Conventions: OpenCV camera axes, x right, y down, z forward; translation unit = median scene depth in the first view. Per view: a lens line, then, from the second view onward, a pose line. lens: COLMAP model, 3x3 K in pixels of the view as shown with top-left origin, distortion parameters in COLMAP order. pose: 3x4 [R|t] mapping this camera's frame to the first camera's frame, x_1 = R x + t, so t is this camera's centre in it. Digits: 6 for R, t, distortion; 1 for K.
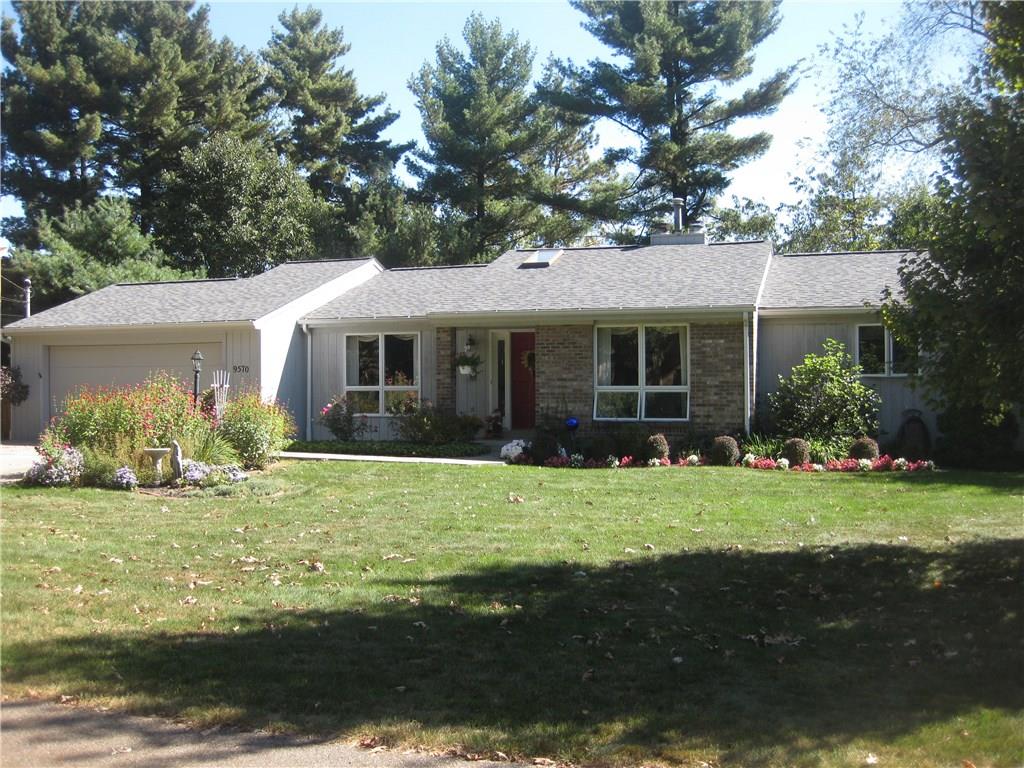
lens RADIAL K [[1048.0, 0, 512.0], [0, 1048.0, 384.0], [0, 0, 1]] dist [-0.182392, 0.157581]
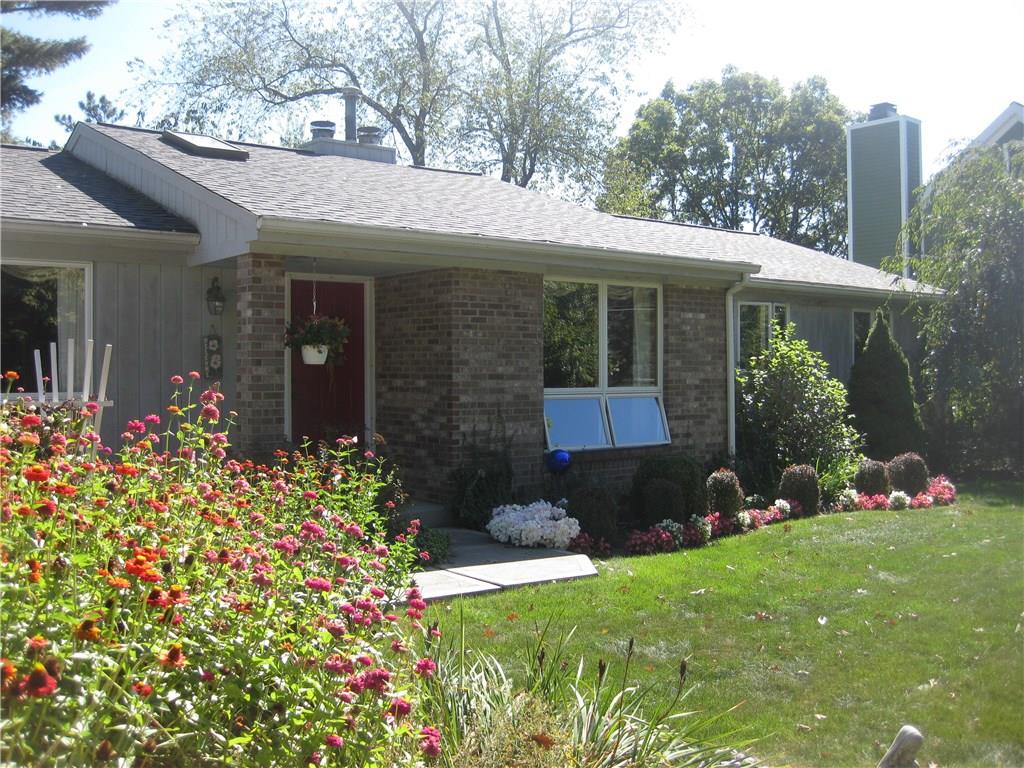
lens RADIAL K [[1048.0, 0, 512.0], [0, 1048.0, 384.0], [0, 0, 1]] dist [-0.182392, 0.157581]
pose [[0.546893, -0.006882, 0.837174, -0.378719], [0.003900, 0.999976, 0.005673, -0.003491], [-0.837193, 0.000162, 0.546907, 0.713100]]
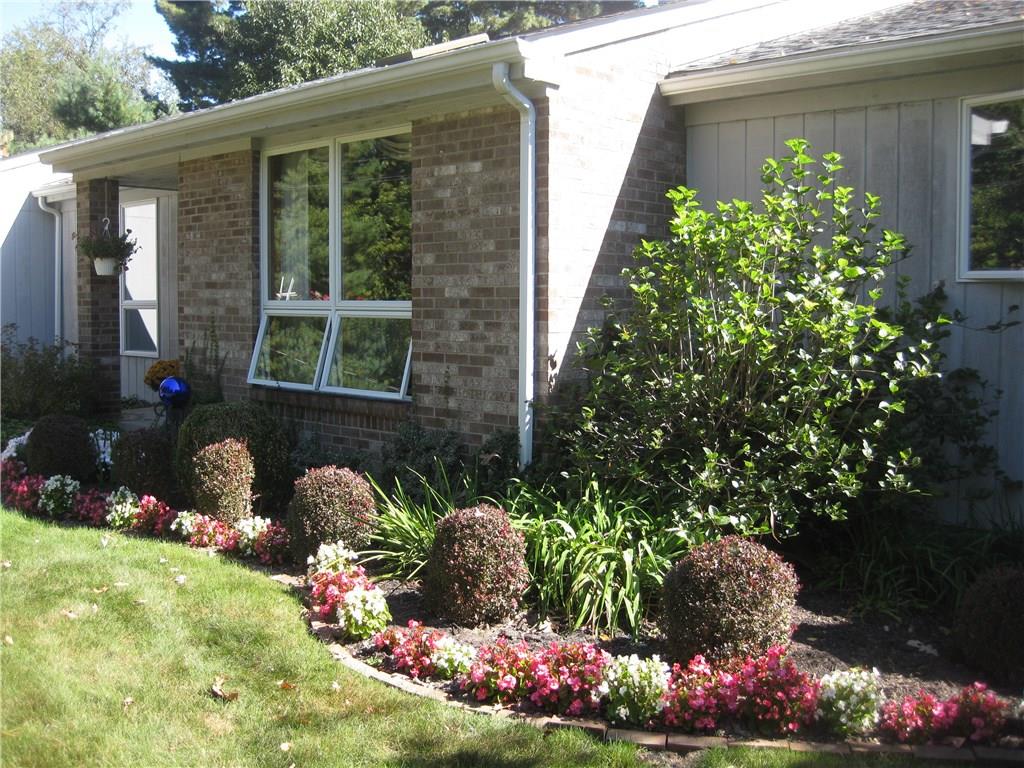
lens RADIAL K [[1048.0, 0, 512.0], [0, 1048.0, 384.0], [0, 0, 1]] dist [-0.182392, 0.157581]
pose [[0.909759, 0.044023, -0.412795, 0.335031], [-0.013542, 0.996979, 0.076479, 0.002155], [0.414915, -0.063988, 0.907607, 0.666827]]
